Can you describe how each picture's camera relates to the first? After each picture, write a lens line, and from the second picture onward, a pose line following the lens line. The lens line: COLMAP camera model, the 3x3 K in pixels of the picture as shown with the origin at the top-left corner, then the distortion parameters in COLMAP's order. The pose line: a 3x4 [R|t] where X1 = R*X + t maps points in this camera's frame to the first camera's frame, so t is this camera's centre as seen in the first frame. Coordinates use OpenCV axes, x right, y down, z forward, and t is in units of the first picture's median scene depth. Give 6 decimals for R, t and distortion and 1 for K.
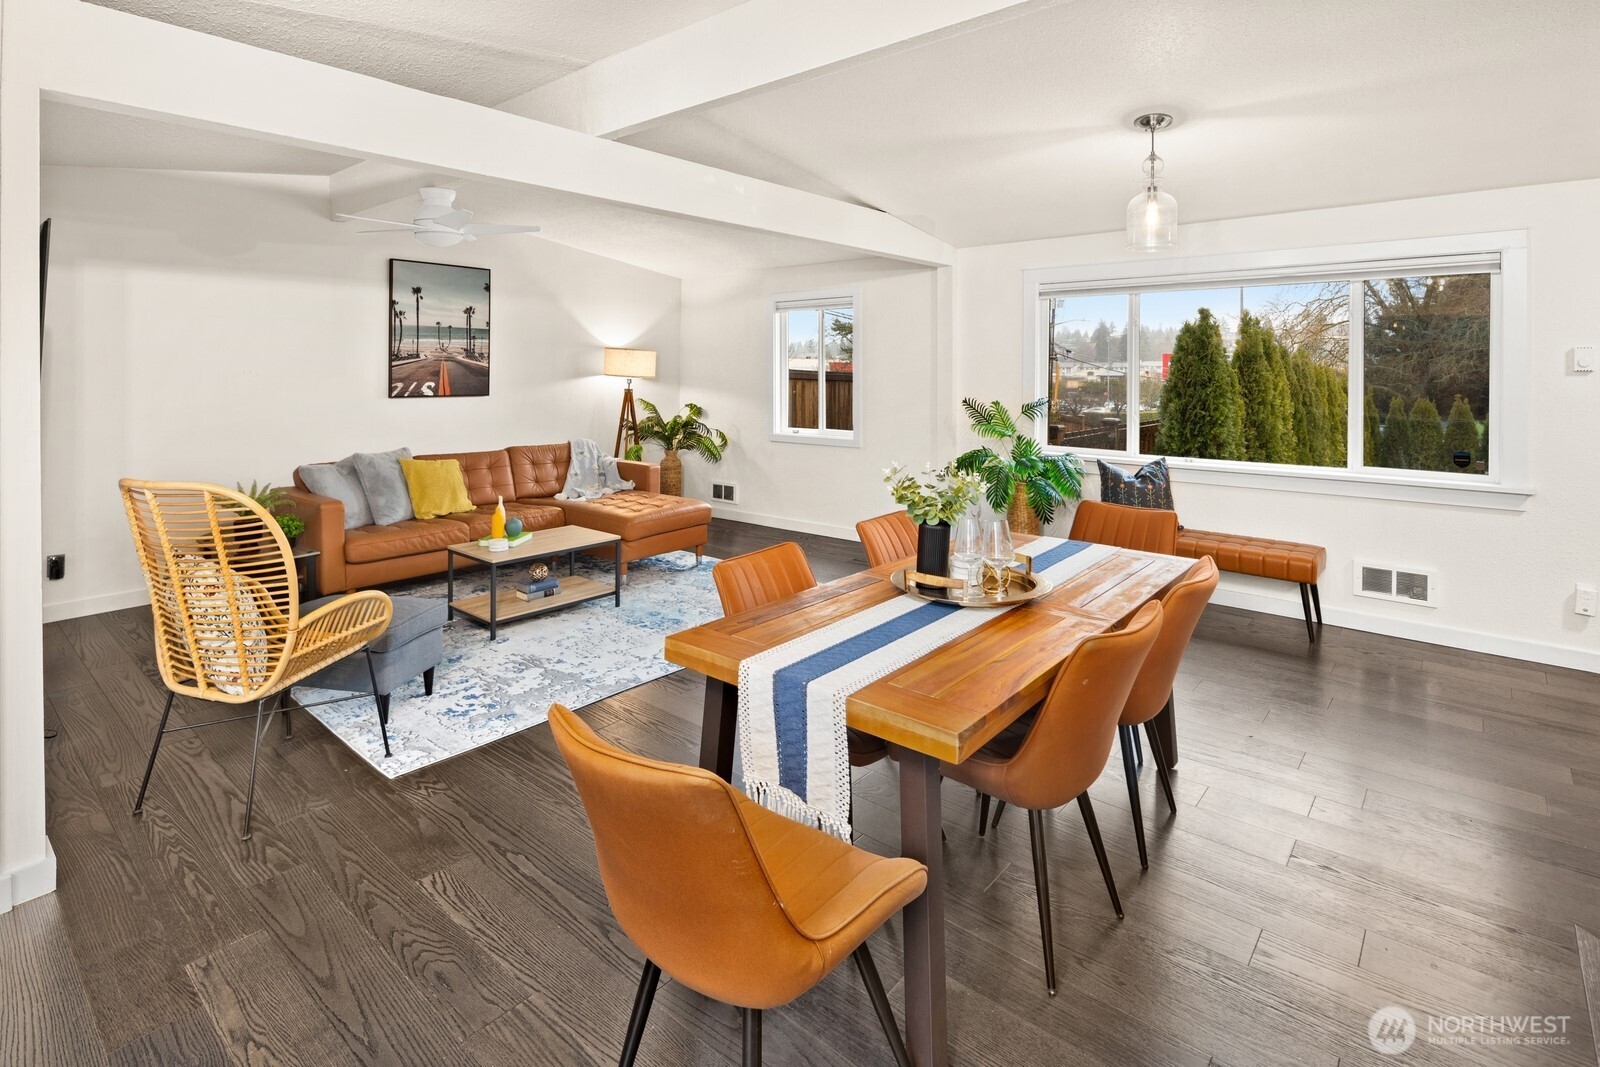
lens RADIAL K [[786.9, 0, 784.6], [0, 786.9, 369.0], [0, 0, 1]] dist [0.010562, -0.009454]
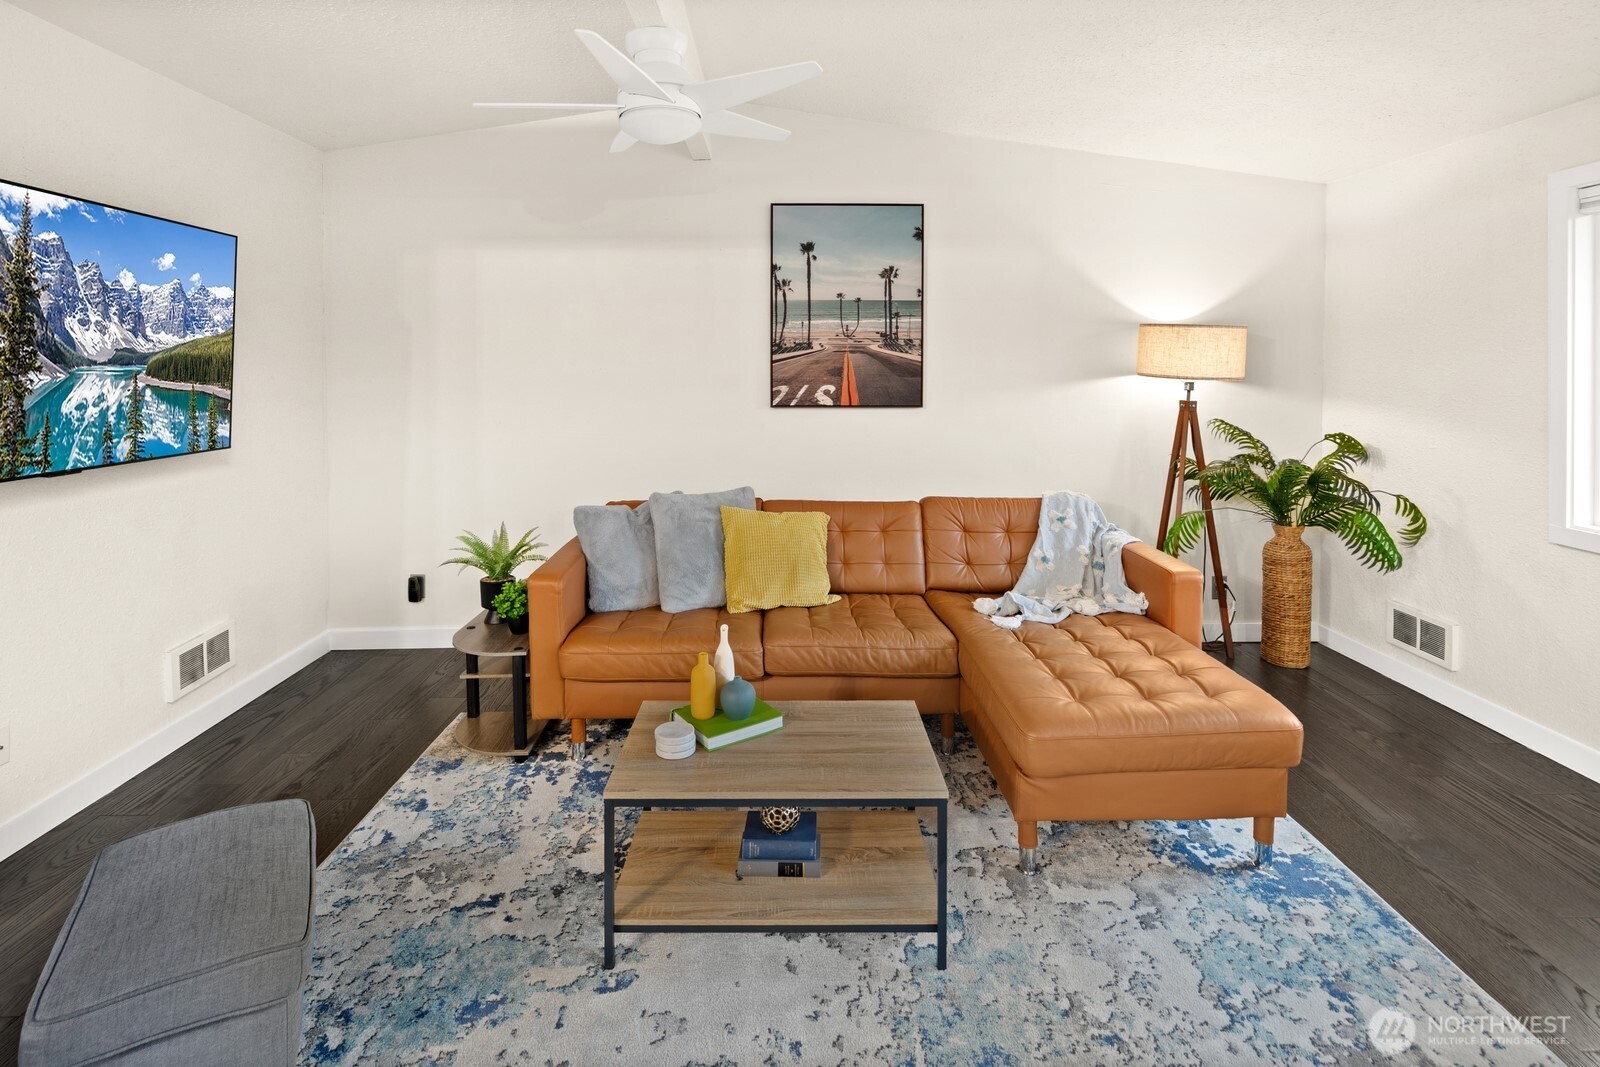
lens RADIAL K [[786.9, 0, 789.5], [0, 786.9, 388.4], [0, 0, 1]] dist [0.010562, -0.009454]
pose [[0.672217, 0.015043, -0.740201, 0.016150], [0.004269, 0.999698, 0.024193, 0.003190], [0.740342, -0.019423, 0.671950, 0.513601]]
